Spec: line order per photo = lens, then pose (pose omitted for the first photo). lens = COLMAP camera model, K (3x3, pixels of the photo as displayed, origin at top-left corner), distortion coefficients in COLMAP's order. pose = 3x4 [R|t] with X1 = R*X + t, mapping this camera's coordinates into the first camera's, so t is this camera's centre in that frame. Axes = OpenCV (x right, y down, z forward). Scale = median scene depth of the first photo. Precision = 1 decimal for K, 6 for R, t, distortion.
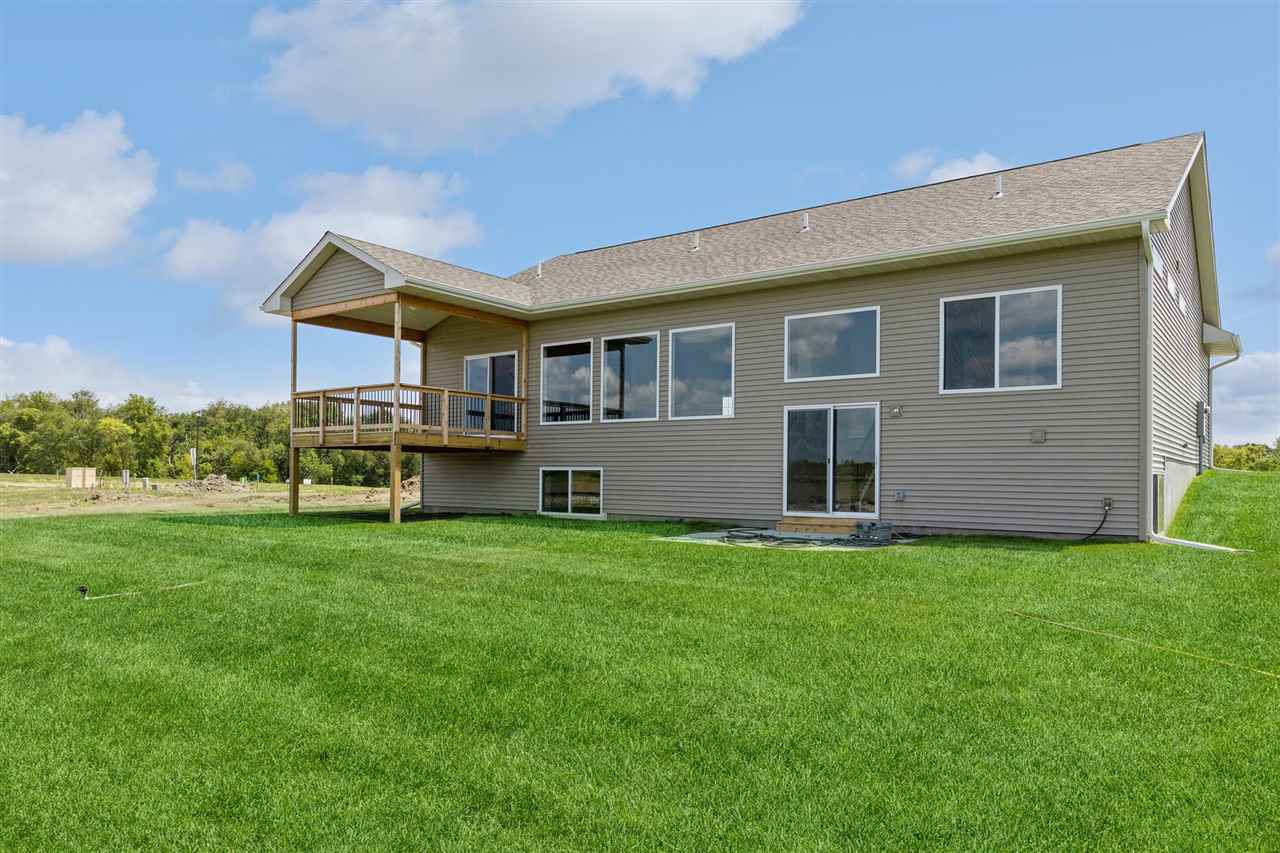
lens RADIAL K [[855.3, 0, 637.0], [0, 855.3, 480.8], [0, 0, 1]] dist [-0.002380, -0.000438]
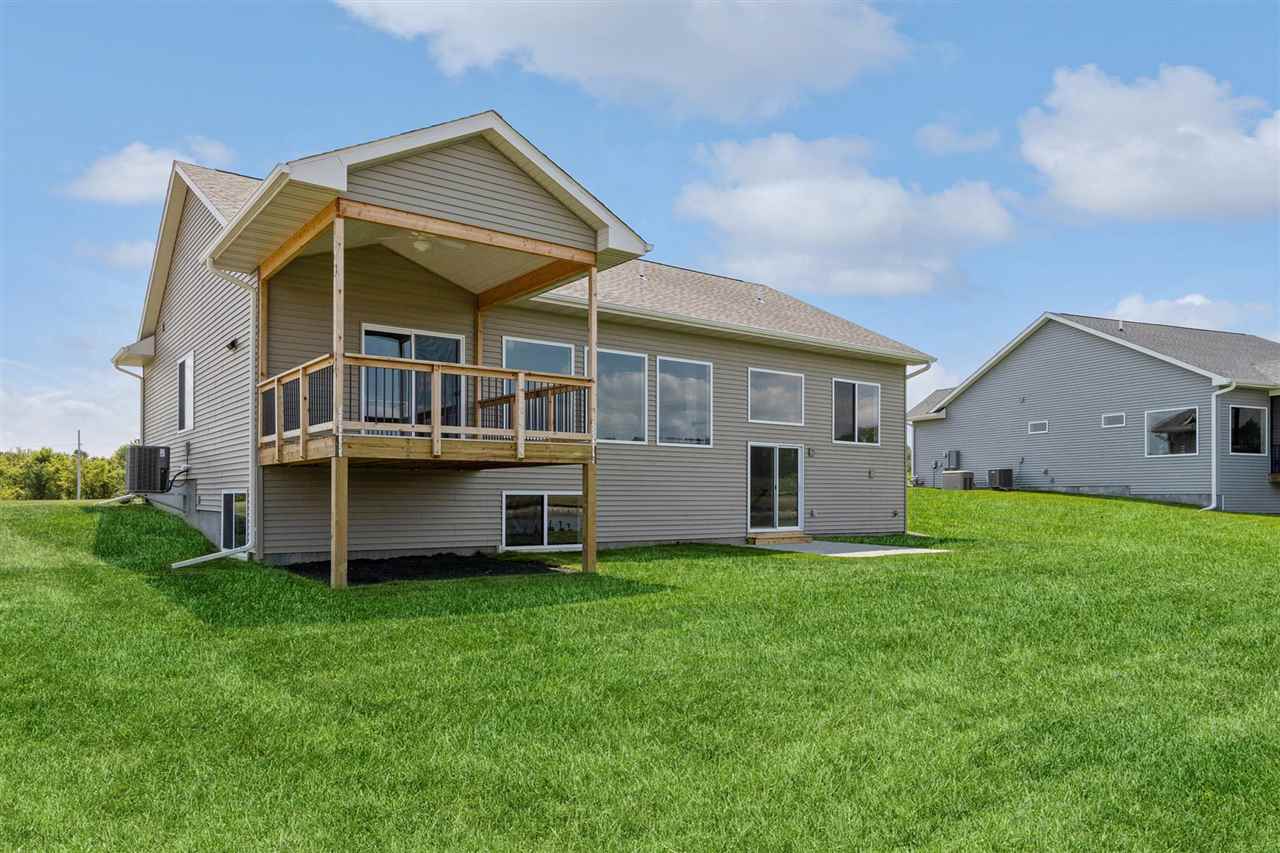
lens RADIAL K [[855.3, 0, 637.0], [0, 855.3, 480.8], [0, 0, 1]] dist [-0.002380, -0.000438]
pose [[0.271166, 0.005398, 0.962517, -1.032318], [0.007950, 0.999938, -0.007848, -0.023844], [-0.962500, 0.009780, 0.271107, 0.825875]]
